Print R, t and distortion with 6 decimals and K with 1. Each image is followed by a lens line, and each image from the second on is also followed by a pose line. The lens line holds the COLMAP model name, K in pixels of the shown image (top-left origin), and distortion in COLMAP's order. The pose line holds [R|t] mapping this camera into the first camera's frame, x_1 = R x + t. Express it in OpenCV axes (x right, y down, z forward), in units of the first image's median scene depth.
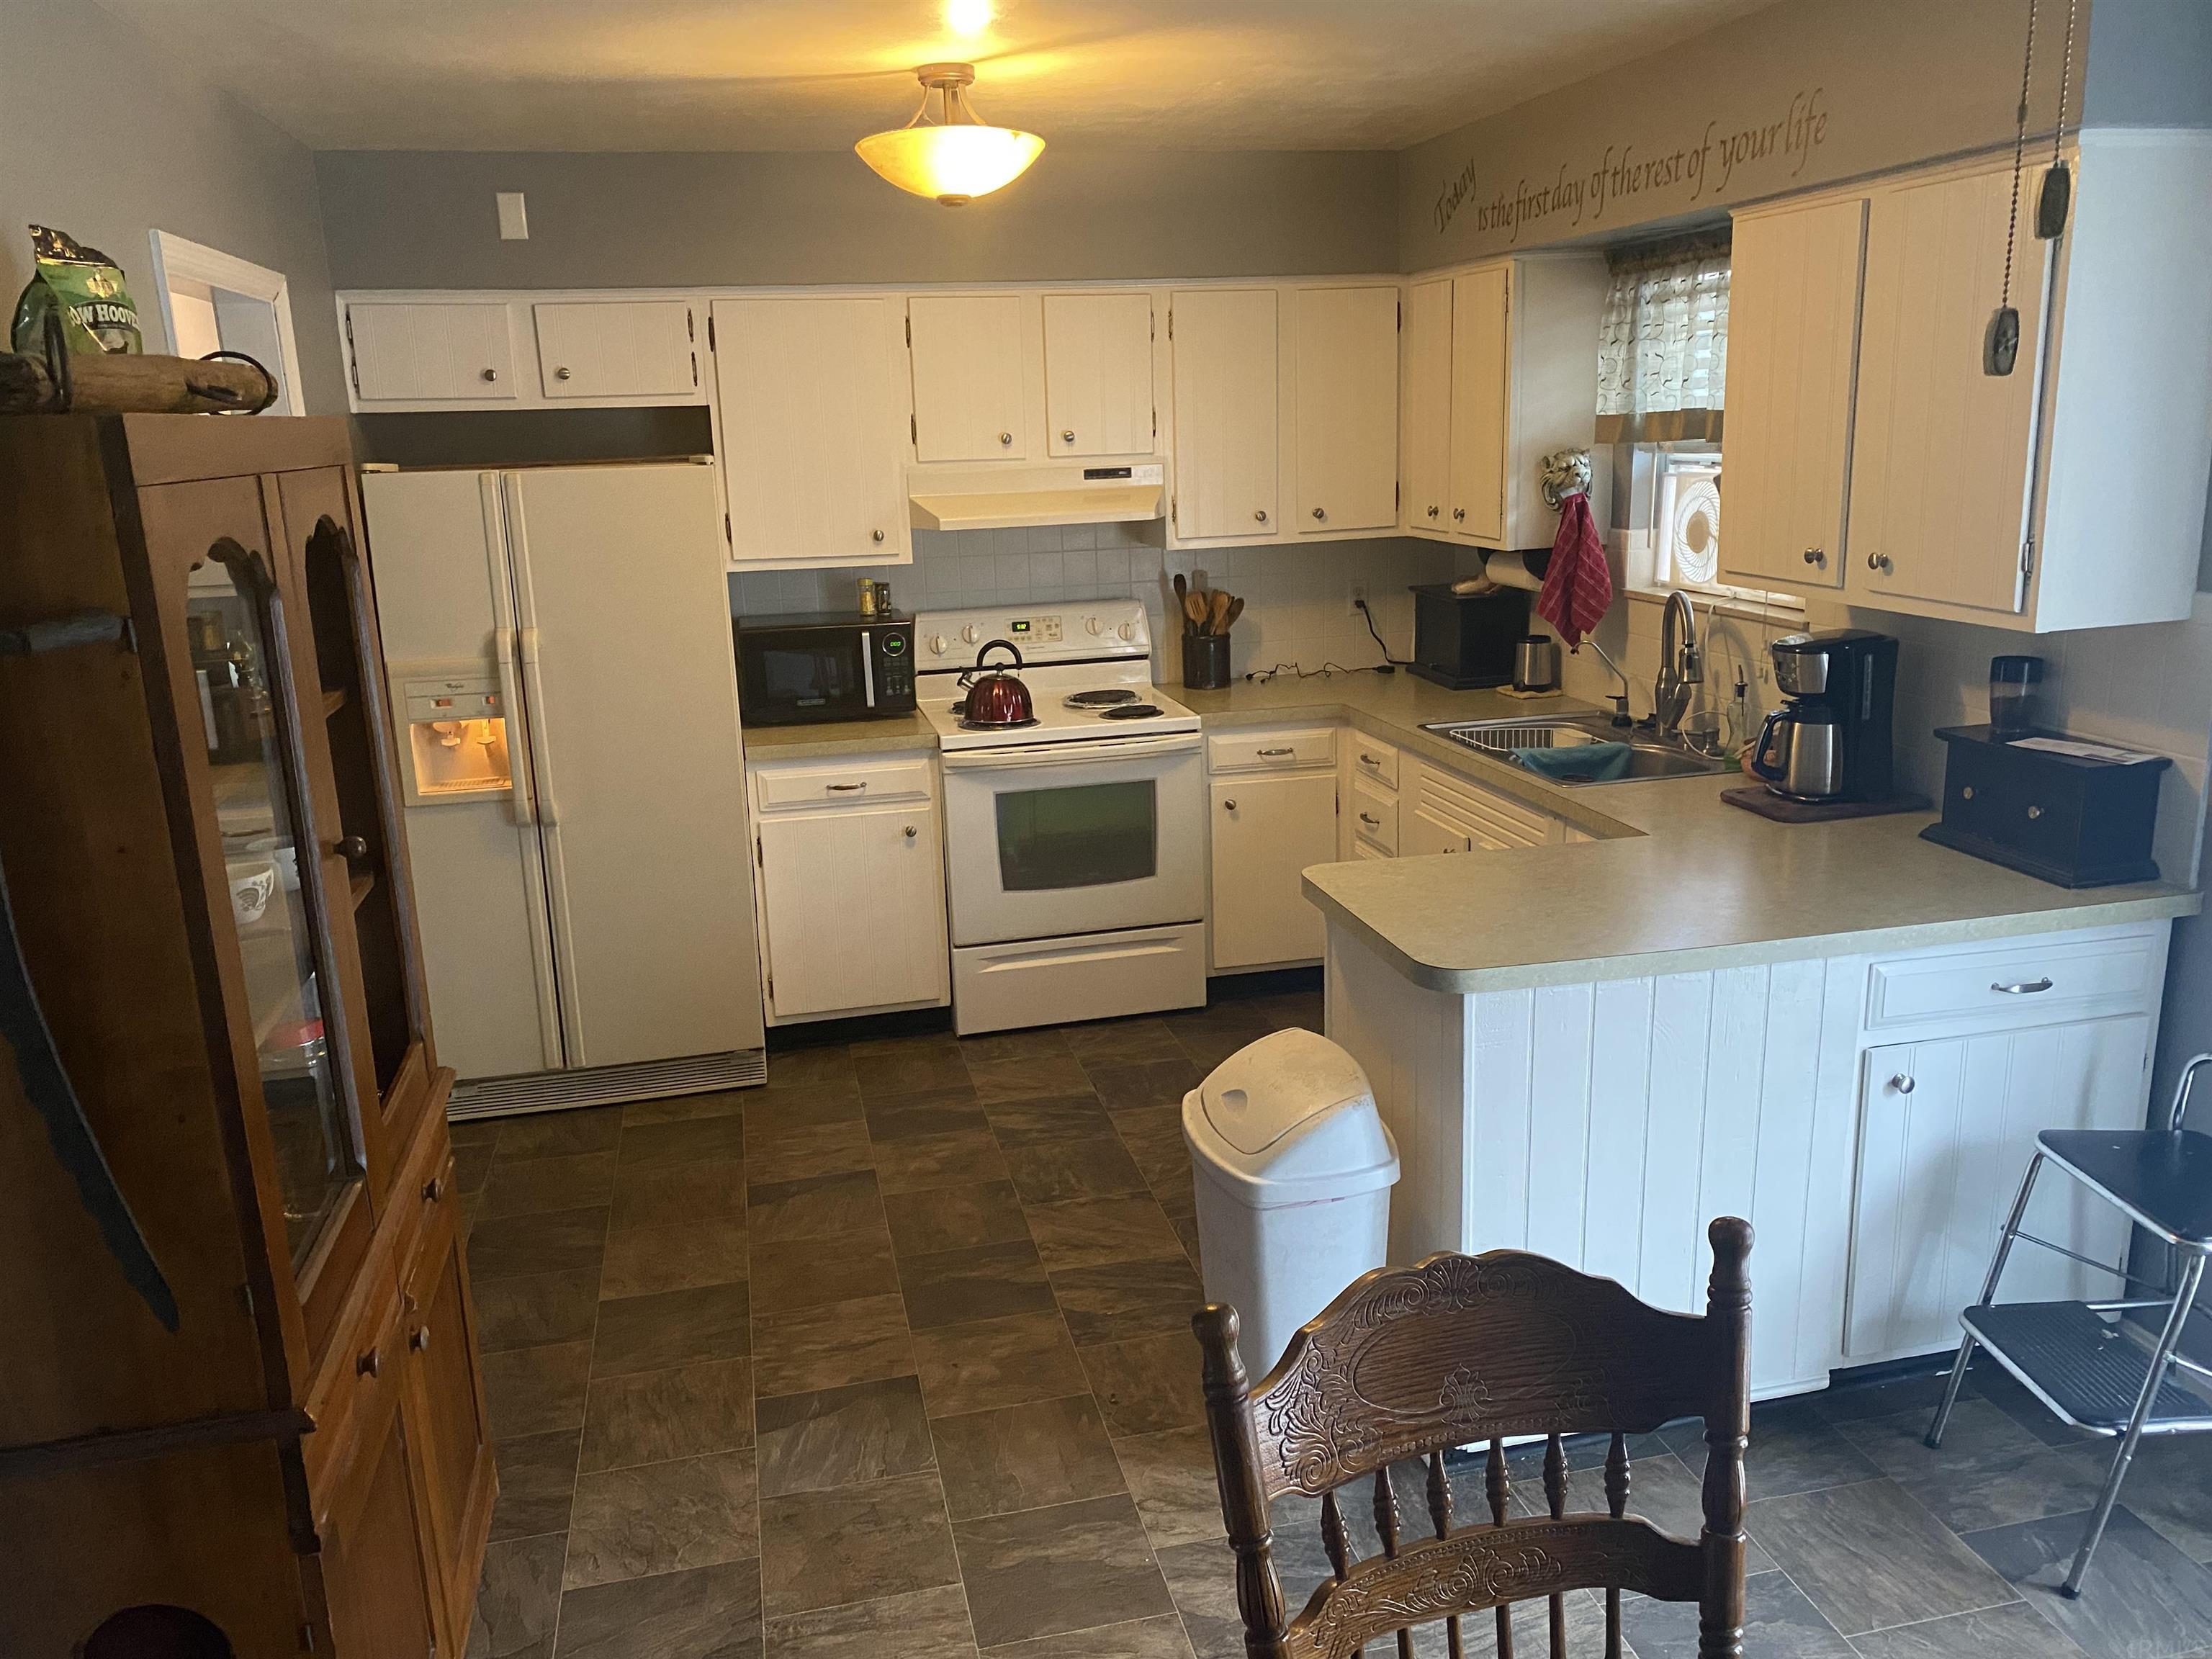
lens RADIAL K [[1671.3, 0, 1114.3], [0, 1671.3, 829.2], [0, 0, 1]] dist [0.019508, -0.003755]
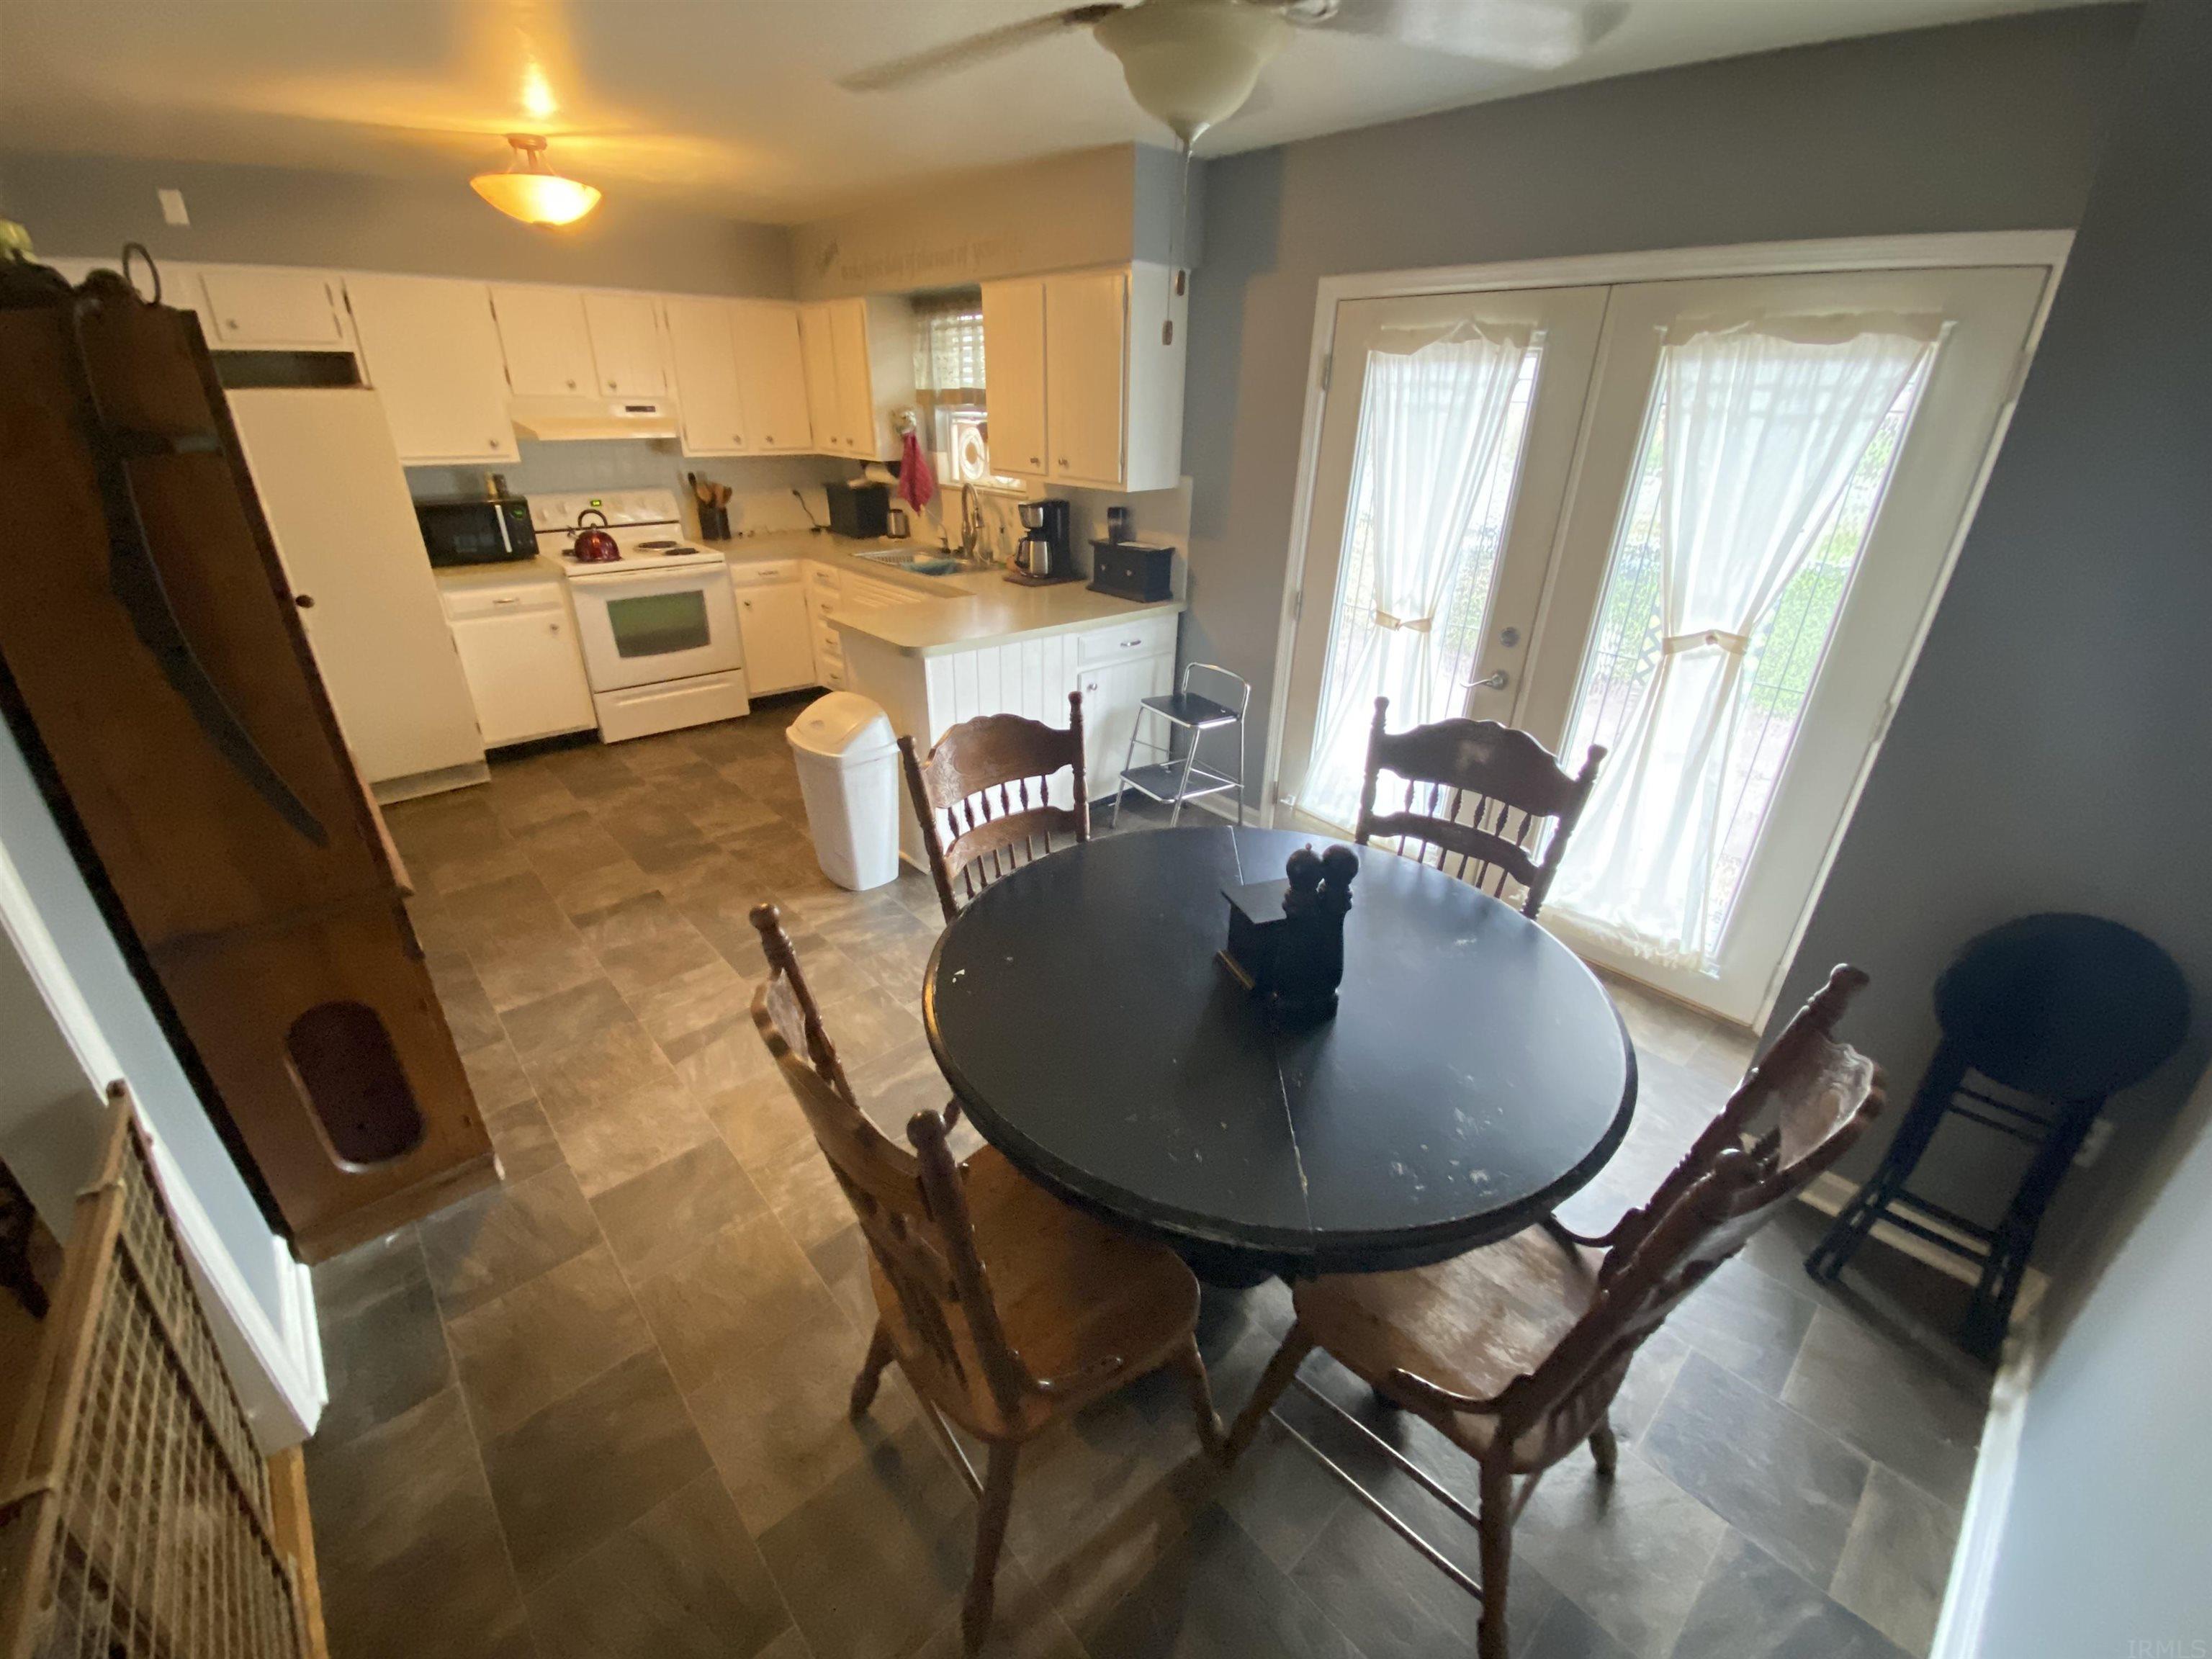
lens RADIAL K [[893.1, 0, 1106.8], [0, 893.1, 822.0], [0, 0, 1]] dist [0.023670, -0.023148]
pose [[0.870936, -0.164389, 0.463084, -0.093502], [0.070637, 0.974478, 0.213079, 0.042260], [-0.486293, -0.152868, 0.860320, -0.102986]]
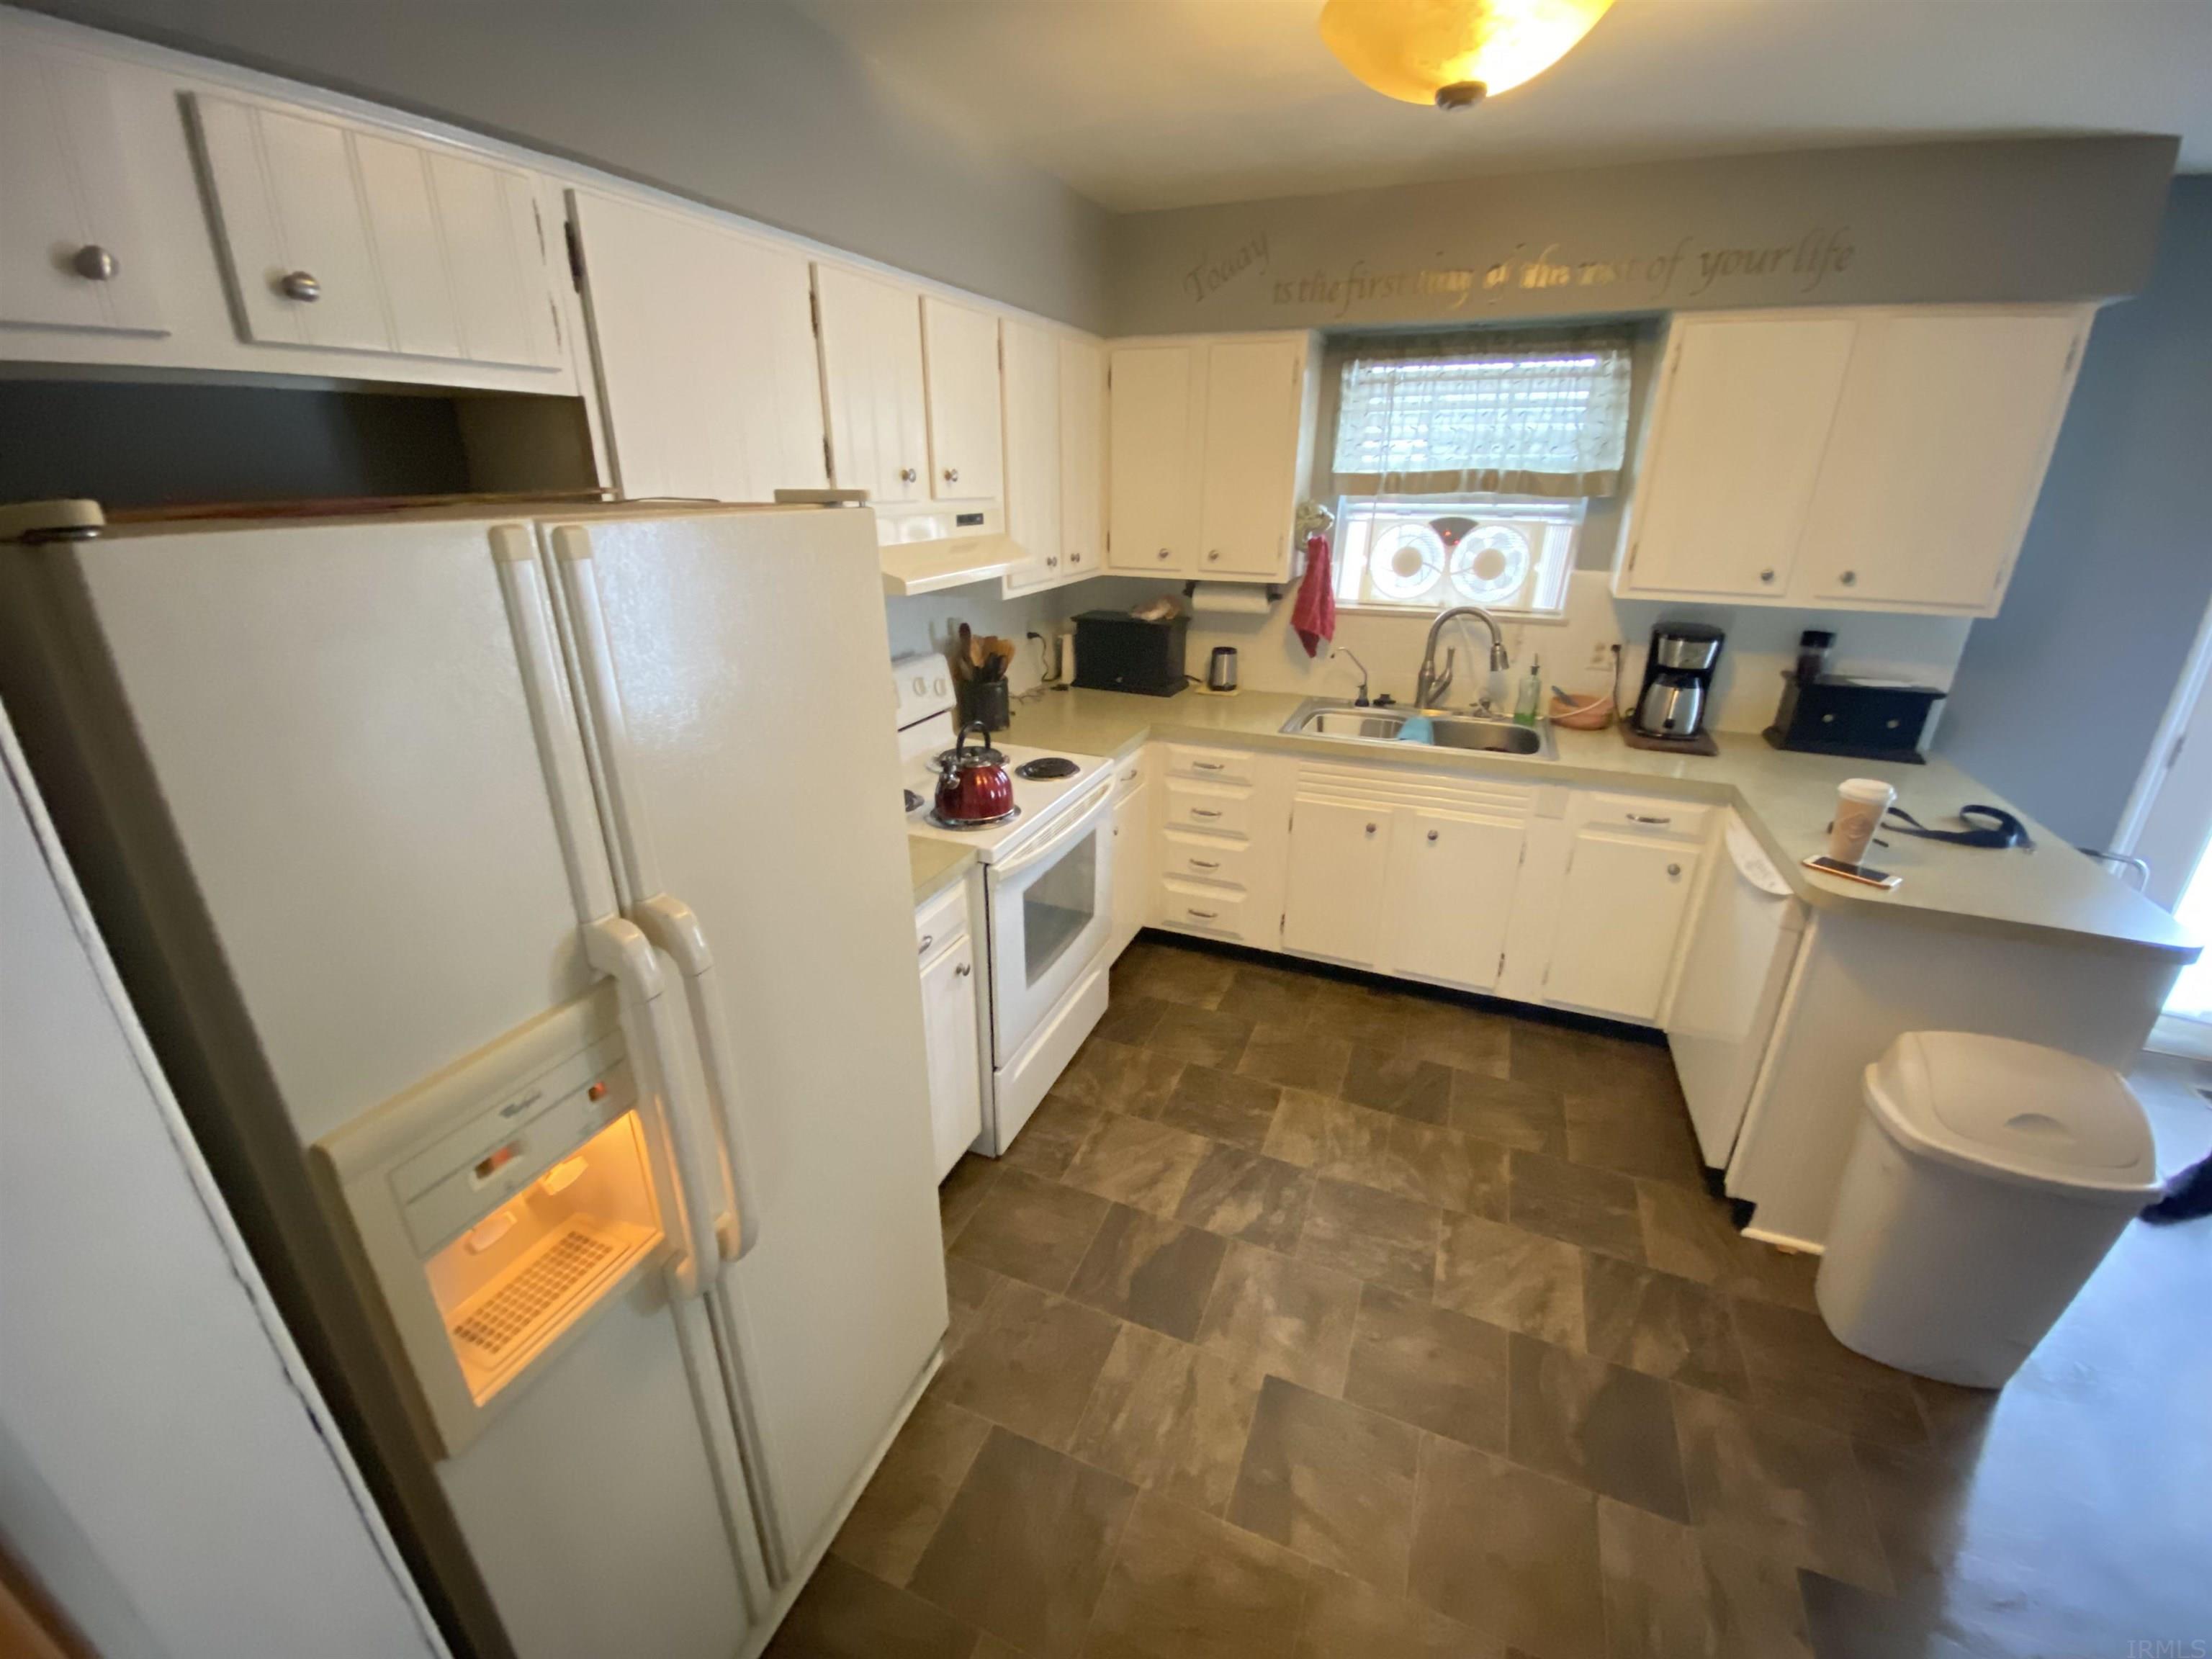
lens RADIAL K [[893.1, 0, 1106.8], [0, 893.1, 822.0], [0, 0, 1]] dist [0.023670, -0.023148]
pose [[0.590222, -0.261888, 0.763579, -0.417810], [0.175076, 0.964926, 0.195617, -0.150672], [-0.788027, 0.018227, 0.615371, 0.706783]]
